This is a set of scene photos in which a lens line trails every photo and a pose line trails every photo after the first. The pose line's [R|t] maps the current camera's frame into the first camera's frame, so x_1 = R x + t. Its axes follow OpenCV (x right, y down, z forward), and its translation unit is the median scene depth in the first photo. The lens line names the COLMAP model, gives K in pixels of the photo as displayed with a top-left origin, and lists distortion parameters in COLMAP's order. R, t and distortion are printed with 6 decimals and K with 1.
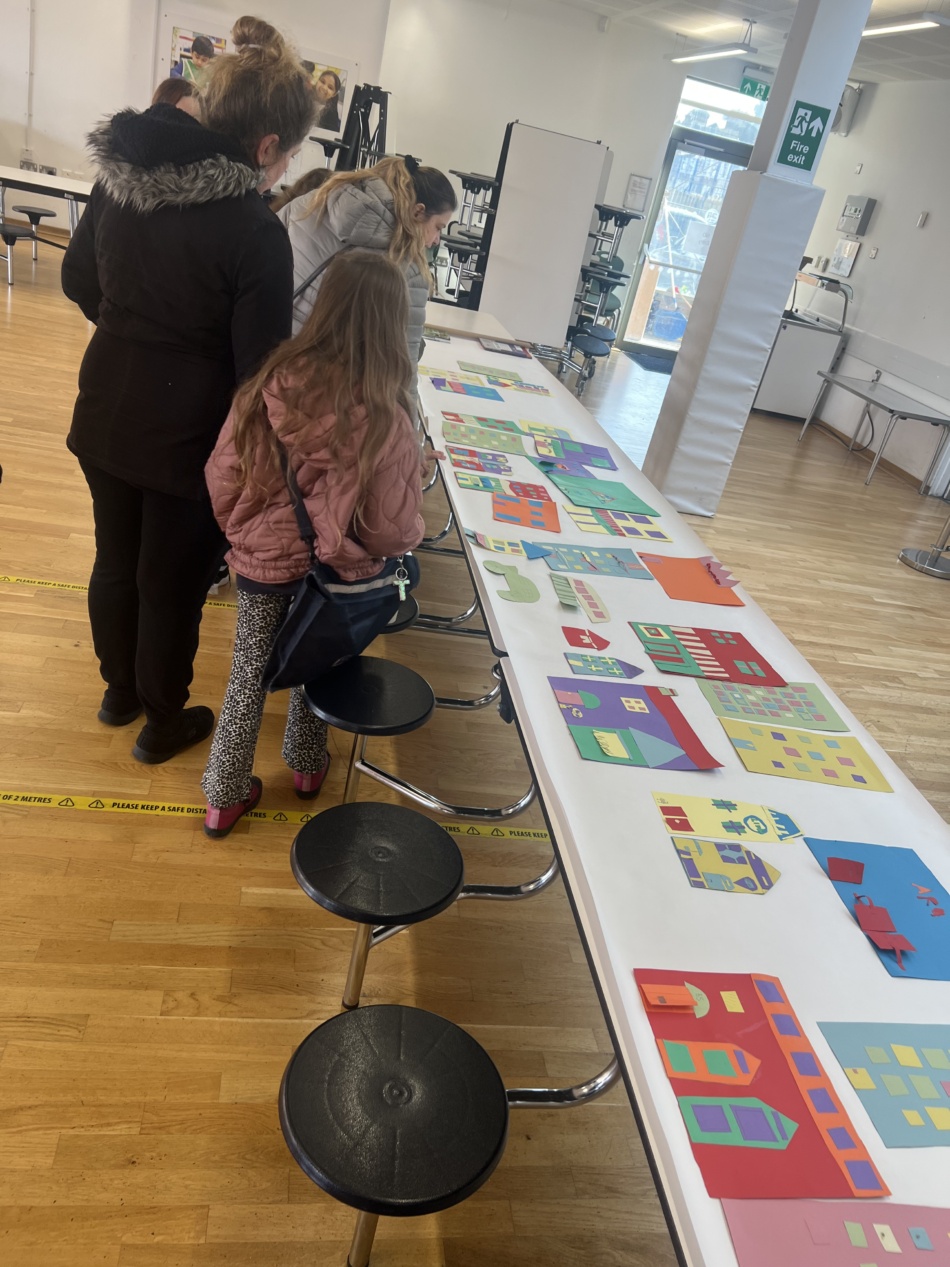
lens RADIAL K [[959.5, 0, 471.8], [0, 959.5, 631.4], [0, 0, 1]] dist [0.005792, 0.002350]
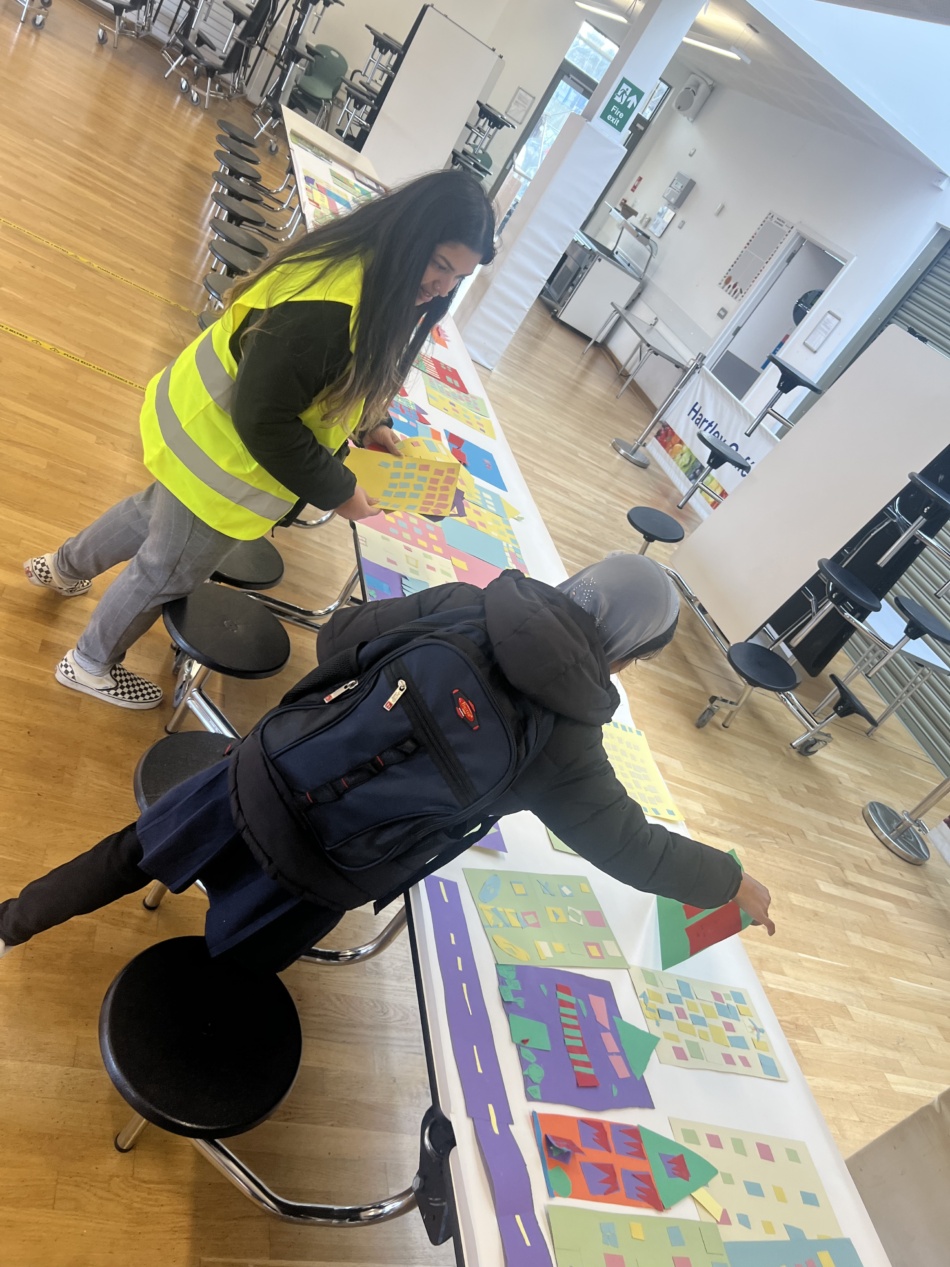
lens RADIAL K [[959.5, 0, 471.8], [0, 959.5, 631.4], [0, 0, 1]] dist [0.005792, 0.002350]
pose [[0.942892, 0.240019, 0.230966, 0.004622], [-0.263194, 0.961829, 0.074930, 0.095706], [-0.204165, -0.131440, 0.970072, -0.229697]]
